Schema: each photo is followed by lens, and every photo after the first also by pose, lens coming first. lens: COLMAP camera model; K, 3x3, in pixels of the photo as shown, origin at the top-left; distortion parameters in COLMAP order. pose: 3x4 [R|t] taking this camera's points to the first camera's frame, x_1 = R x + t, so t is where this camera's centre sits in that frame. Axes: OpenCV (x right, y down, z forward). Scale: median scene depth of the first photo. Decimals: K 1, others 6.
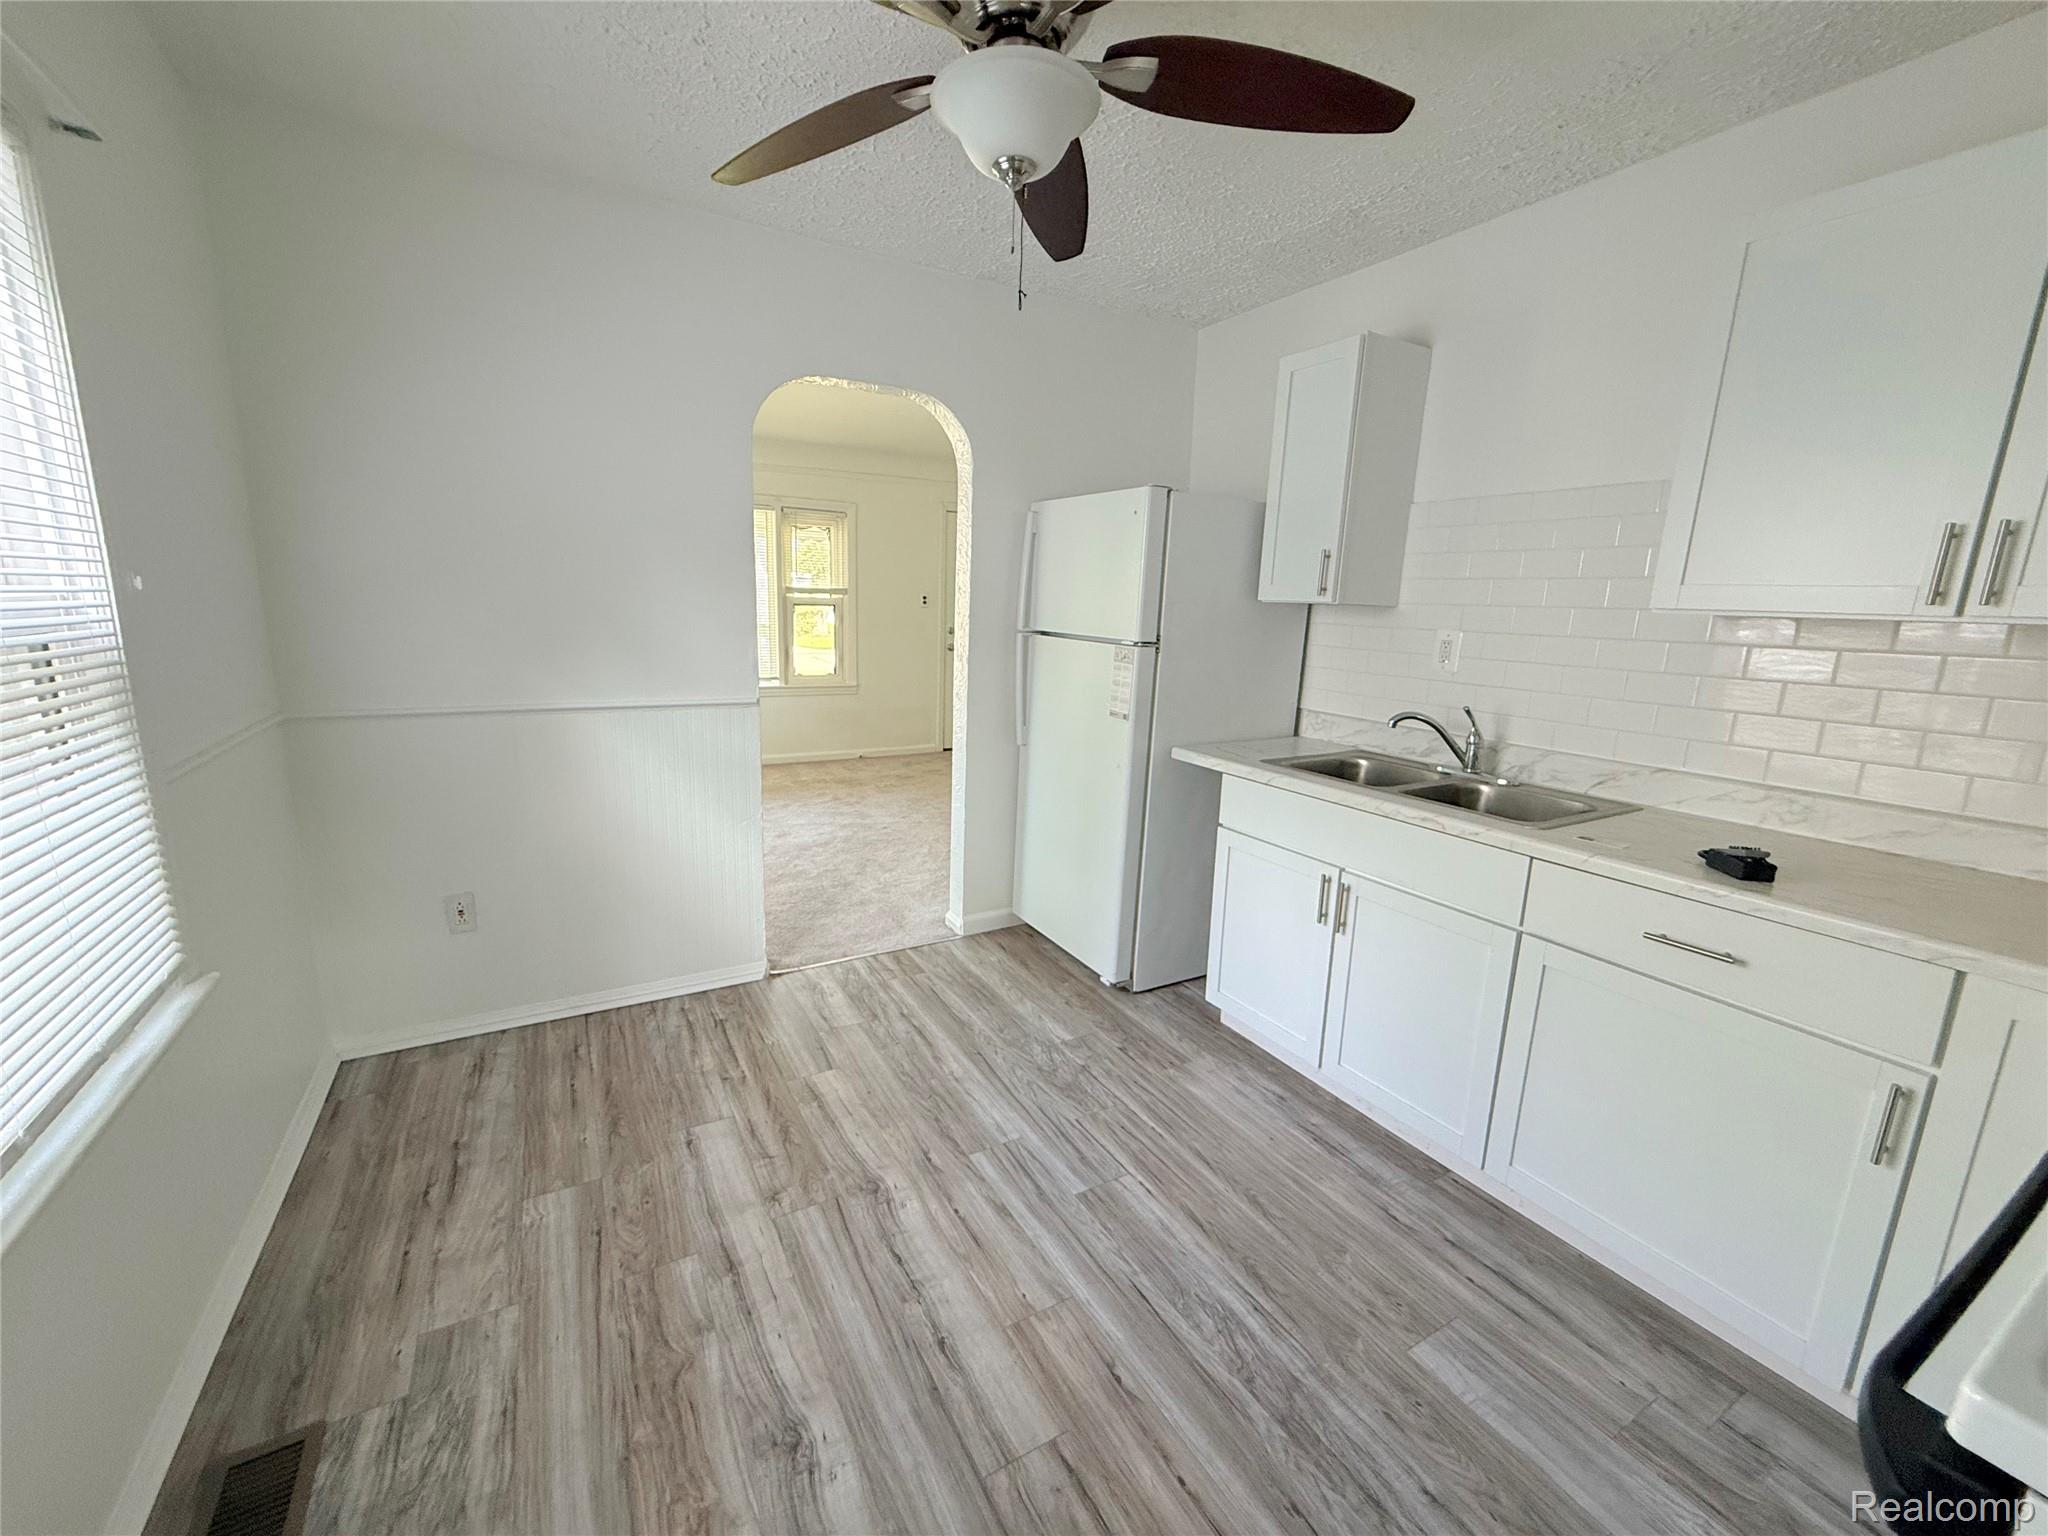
lens RADIAL K [[820.0, 0, 1019.0], [0, 820.0, 767.9], [0, 0, 1]] dist [0.001995, 0.000364]
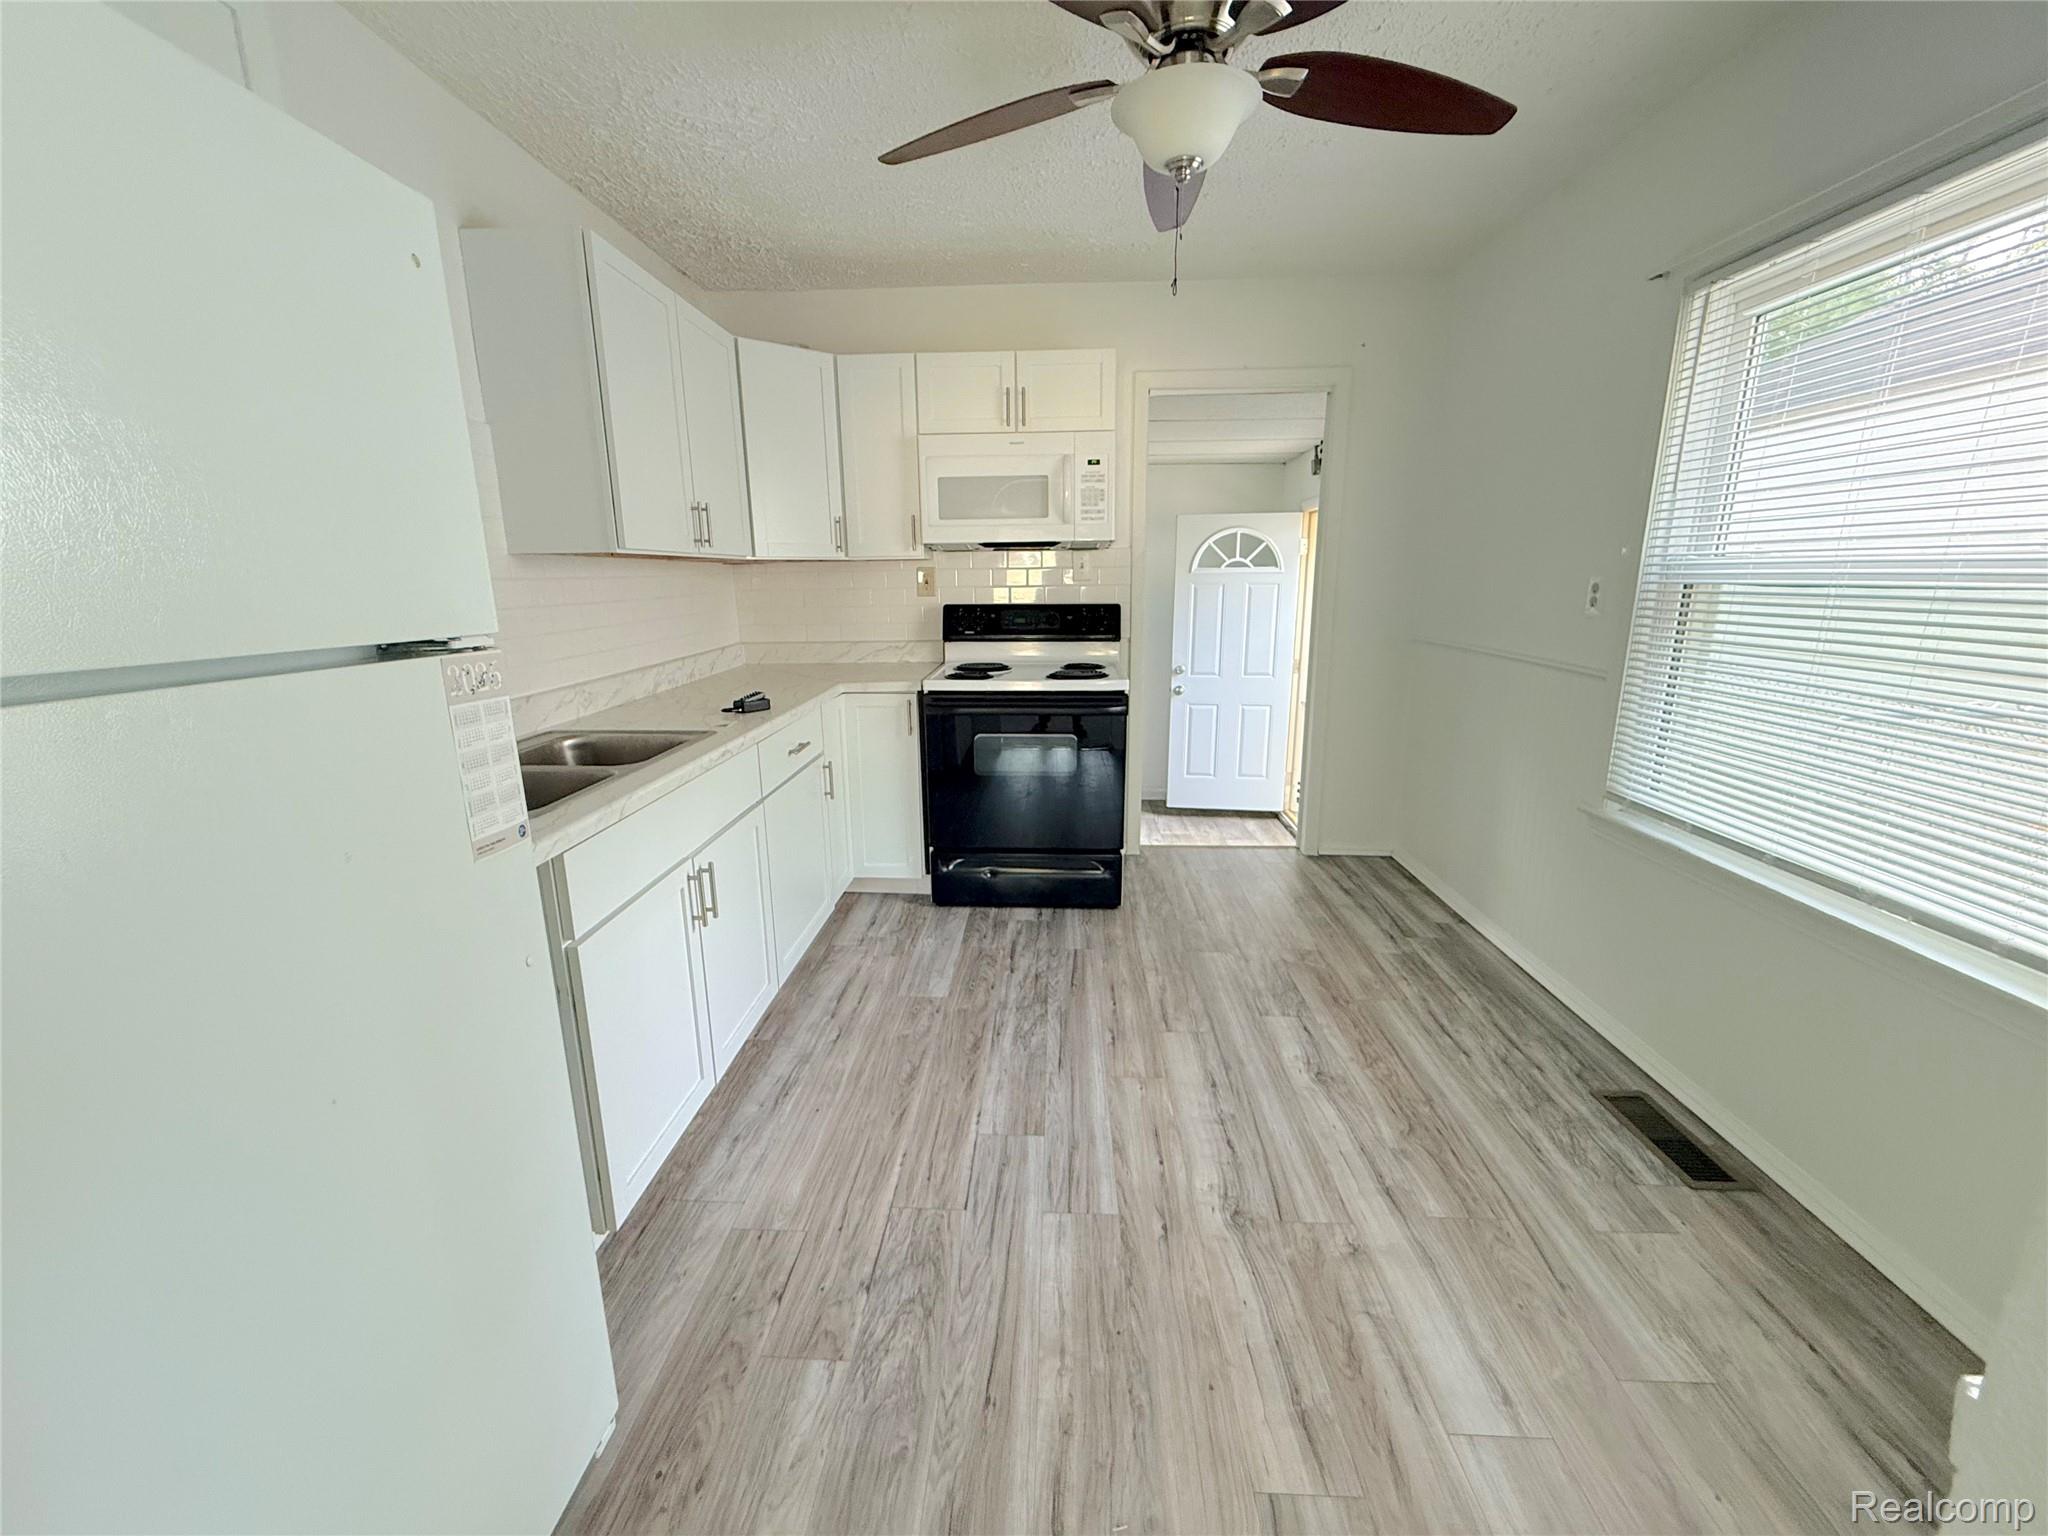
lens RADIAL K [[820.0, 0, 1019.0], [0, 820.0, 767.9], [0, 0, 1]] dist [0.001995, 0.000364]
pose [[-0.842041, -0.144356, 0.519738, -0.383921], [0.095171, 0.908651, 0.406565, -0.324387], [-0.530951, 0.391809, -0.751384, 1.669100]]
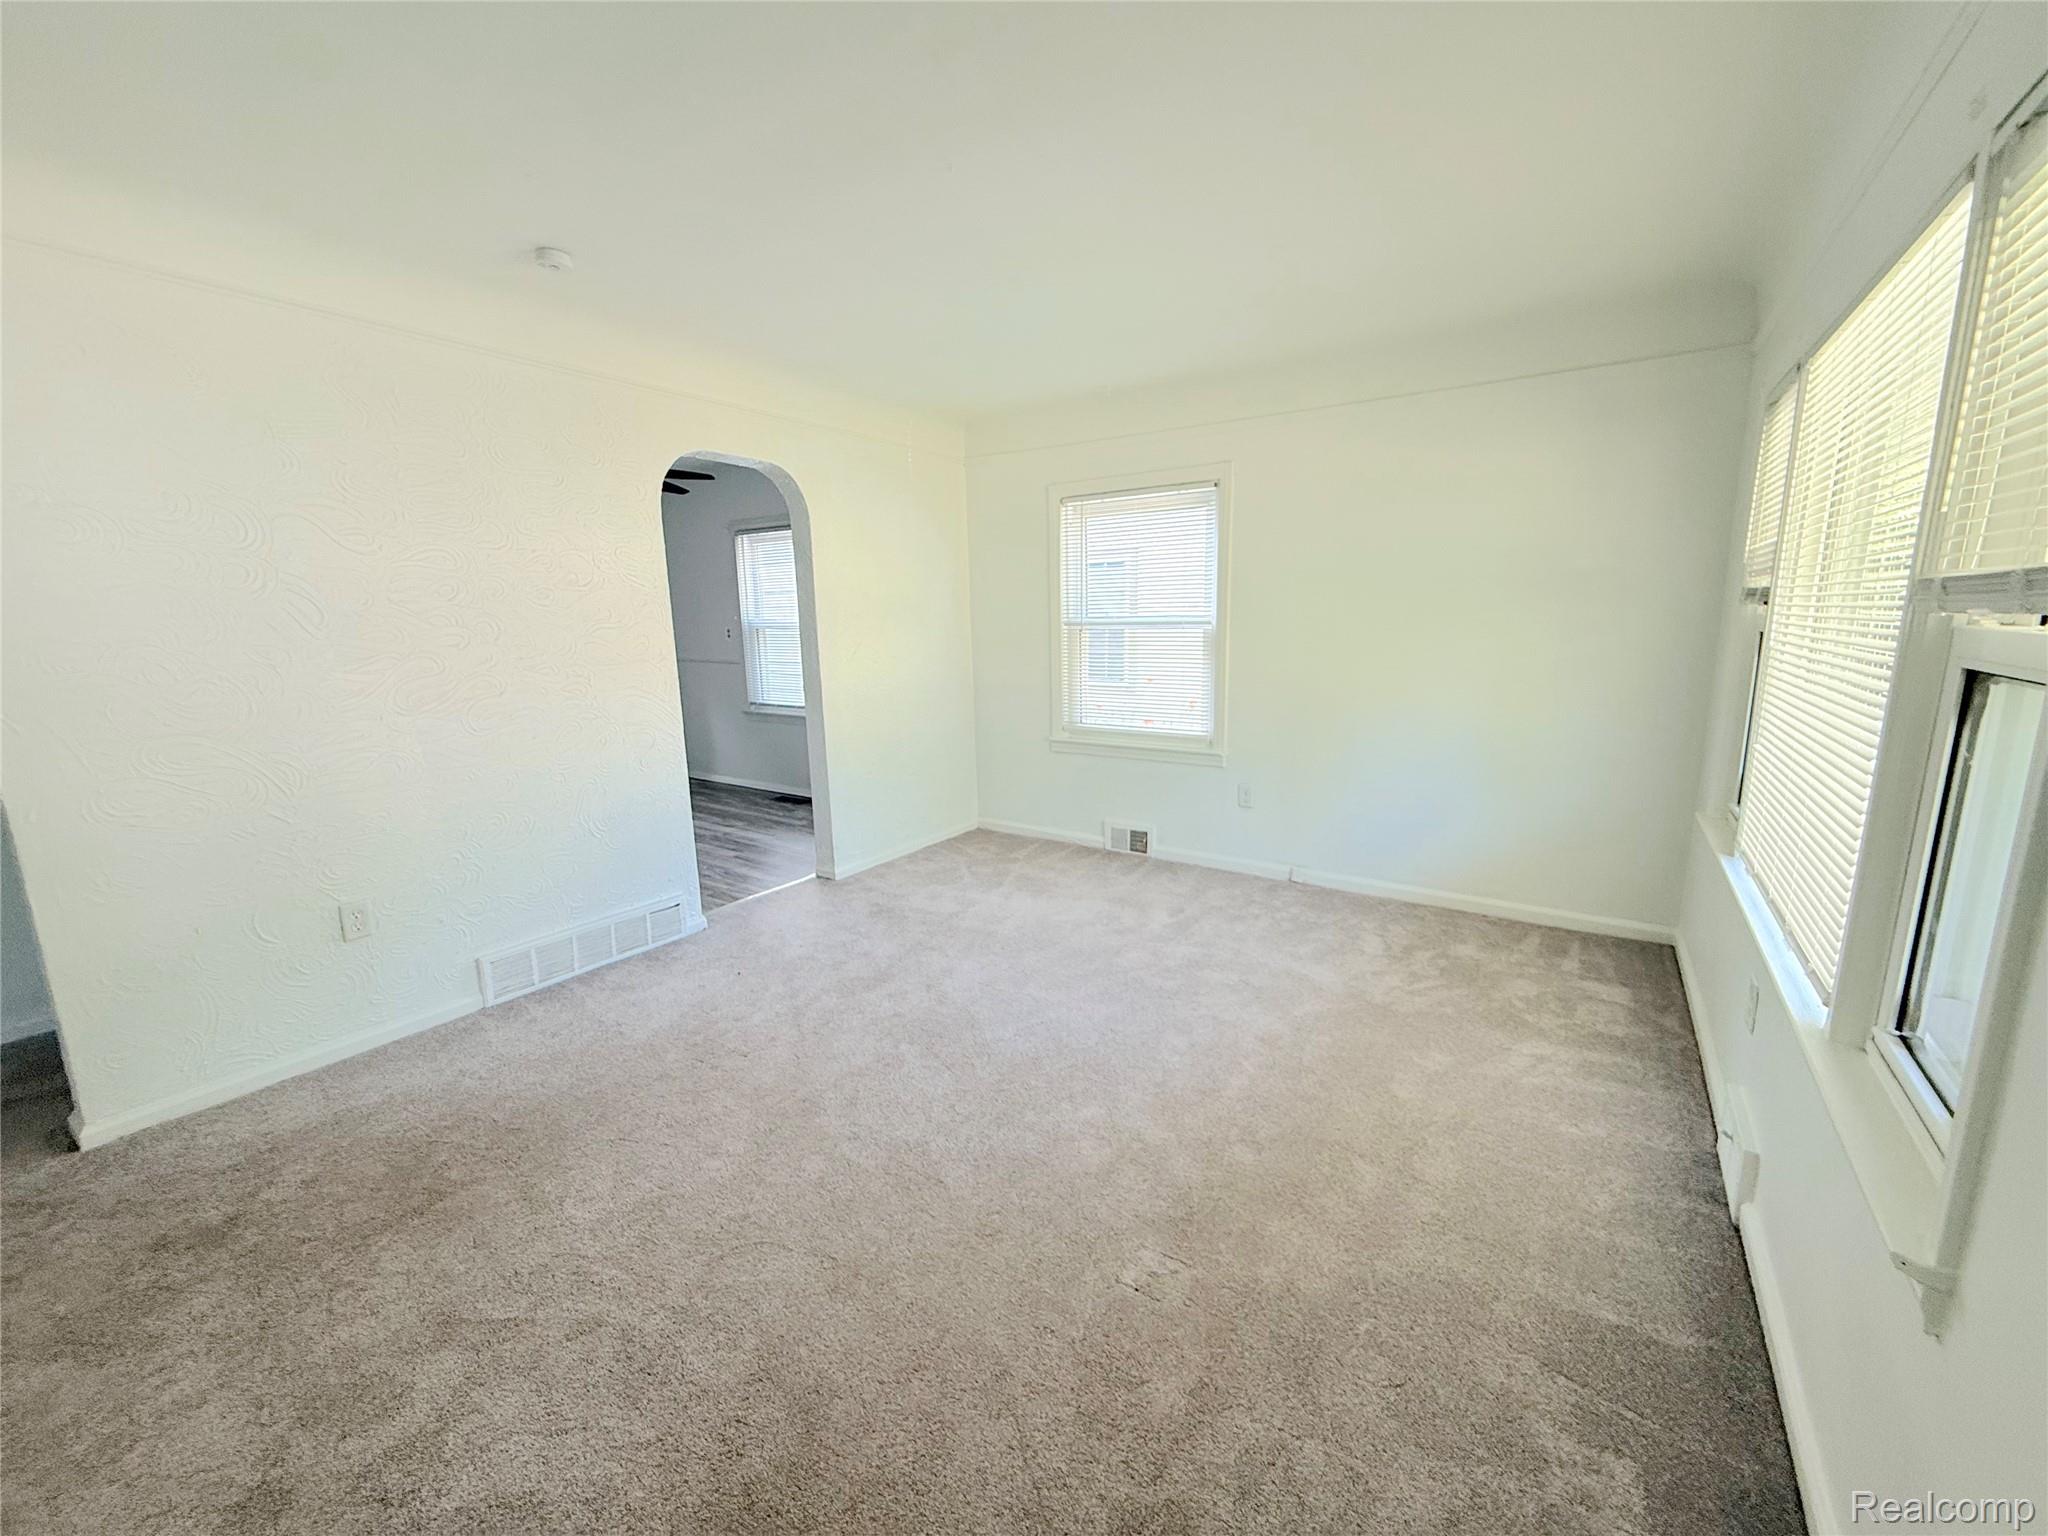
lens RADIAL K [[820.0, 0, 1019.0], [0, 820.0, 767.9], [0, 0, 1]] dist [0.001995, 0.000364]
pose [[-0.902307, 0.064497, -0.426242, -0.024862], [-0.098946, 0.931365, 0.350385, -0.777293], [0.419586, 0.358330, -0.833995, 3.743633]]
